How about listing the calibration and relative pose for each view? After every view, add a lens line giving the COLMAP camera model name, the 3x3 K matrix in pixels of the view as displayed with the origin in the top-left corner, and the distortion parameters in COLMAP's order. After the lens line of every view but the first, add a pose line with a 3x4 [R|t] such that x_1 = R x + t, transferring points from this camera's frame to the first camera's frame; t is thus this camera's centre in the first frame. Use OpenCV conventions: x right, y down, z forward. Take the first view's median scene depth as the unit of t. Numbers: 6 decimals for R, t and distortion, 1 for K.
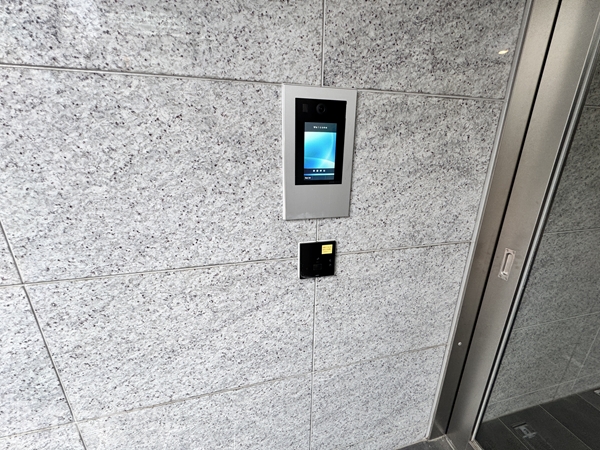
lens RADIAL K [[239.2, 0, 299.5], [0, 239.2, 225.5], [0, 0, 1]] dist [-0.001684, 0.000057]
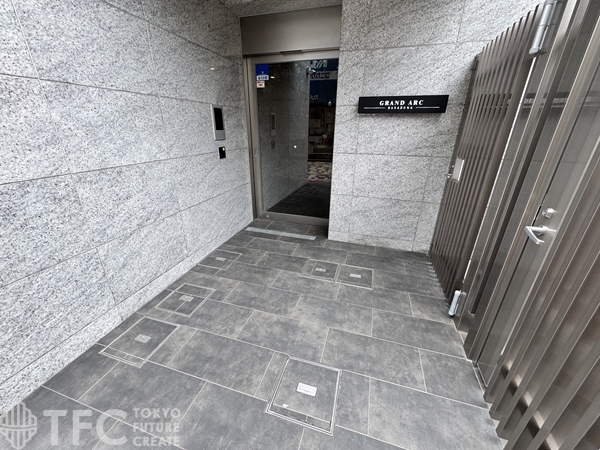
lens RADIAL K [[239.2, 0, 299.5], [0, 239.2, 225.1], [0, 0, 1]] dist [-0.001684, 0.000057]
pose [[0.509300, -0.325754, 0.796554, -2.679248], [0.242896, 0.942371, 0.230083, 0.657303], [-0.825600, 0.076298, 0.559074, -1.979227]]
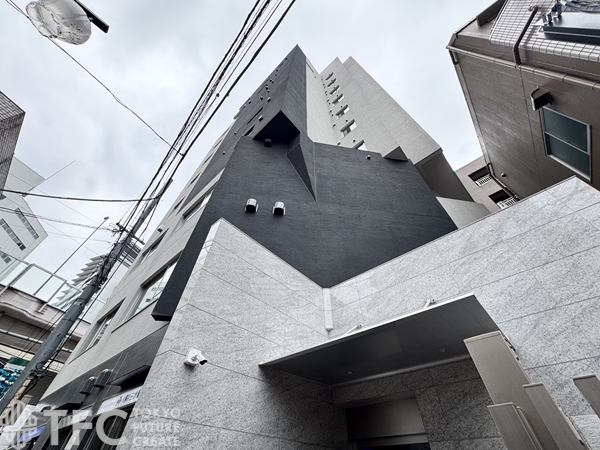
lens RADIAL K [[239.2, 0, 299.7], [0, 239.2, 226.2], [0, 0, 1]] dist [-0.001684, 0.000057]
pose [[0.823690, 0.428981, 0.370825, -3.388065], [0.148082, 0.468538, -0.870944, 0.641745], [-0.547363, 0.772301, 0.322405, -3.417057]]
